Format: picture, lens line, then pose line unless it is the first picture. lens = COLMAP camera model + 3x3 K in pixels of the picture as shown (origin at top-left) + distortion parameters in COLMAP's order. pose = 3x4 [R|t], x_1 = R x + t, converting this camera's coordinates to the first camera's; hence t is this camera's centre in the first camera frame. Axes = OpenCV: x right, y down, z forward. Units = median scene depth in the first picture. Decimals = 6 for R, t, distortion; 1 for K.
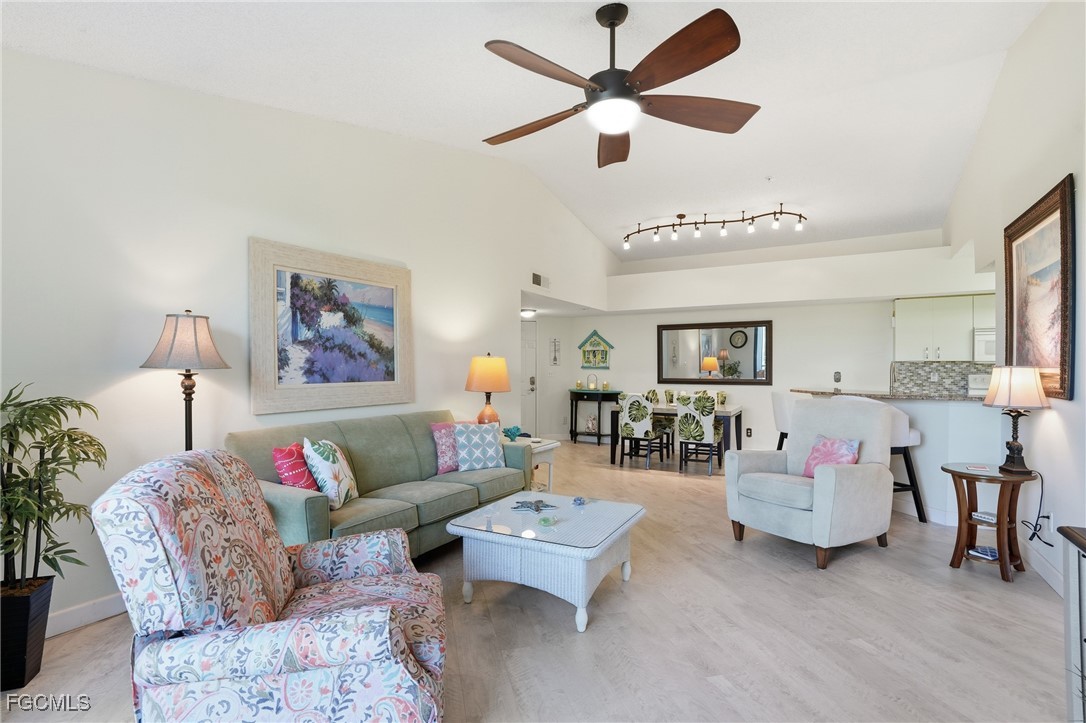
lens RADIAL K [[508.4, 0, 539.2], [0, 508.4, 367.4], [0, 0, 1]] dist [-0.067851, 0.023645]
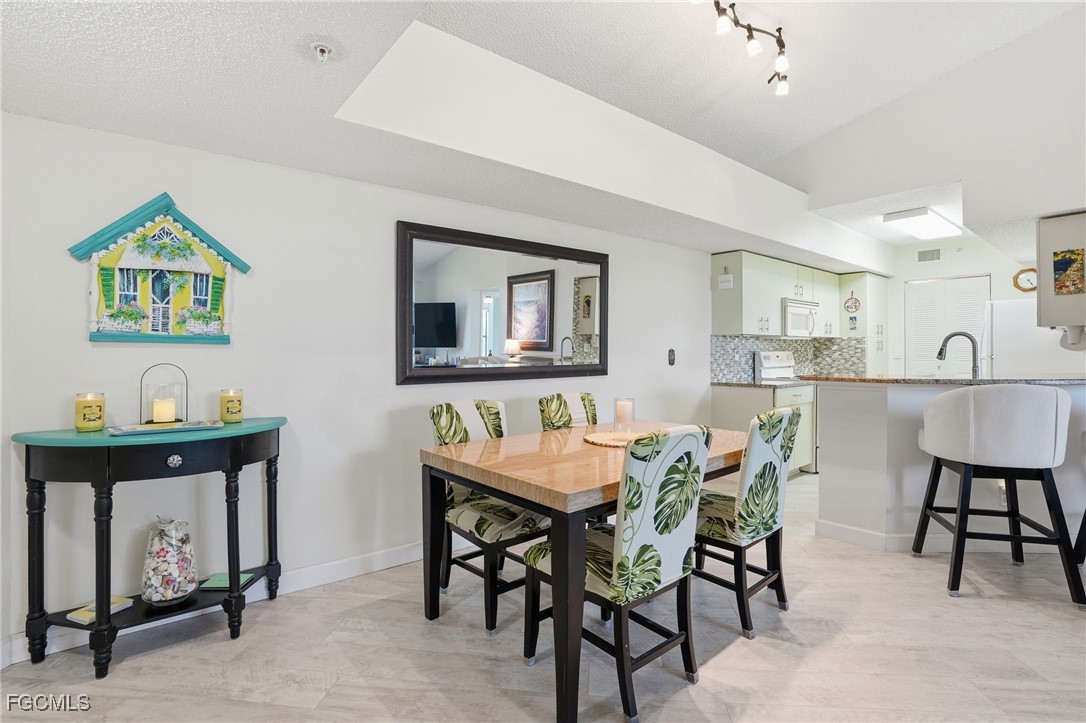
lens RADIAL K [[508.4, 0, 544.3], [0, 508.4, 354.9], [0, 0, 1]] dist [-0.067851, 0.023645]
pose [[0.328030, -0.007491, 0.944637, -0.136260], [0.005685, 0.999966, 0.005956, 0.018526], [-0.944650, 0.003417, 0.328062, 1.580443]]
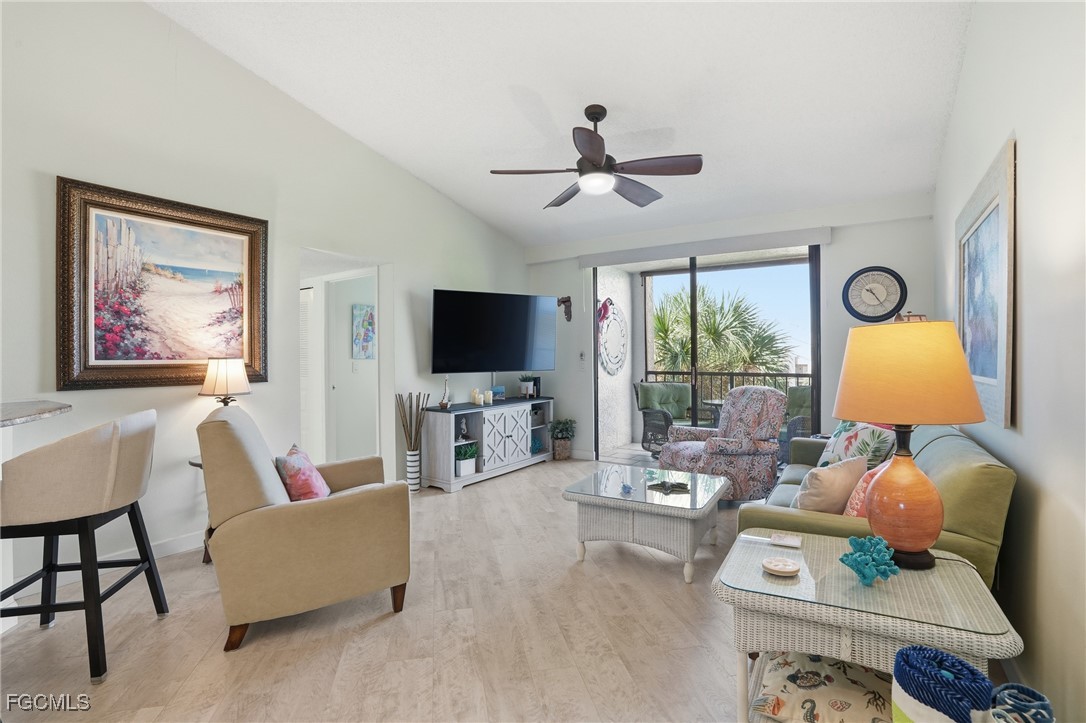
lens RADIAL K [[508.4, 0, 544.0], [0, 508.4, 354.0], [0, 0, 1]] dist [-0.067851, 0.023645]
pose [[-0.999637, 0.007812, 0.025789, 0.165045], [0.007714, 0.999963, -0.003935, -0.000853], [-0.025819, -0.003735, -0.999660, 1.543513]]
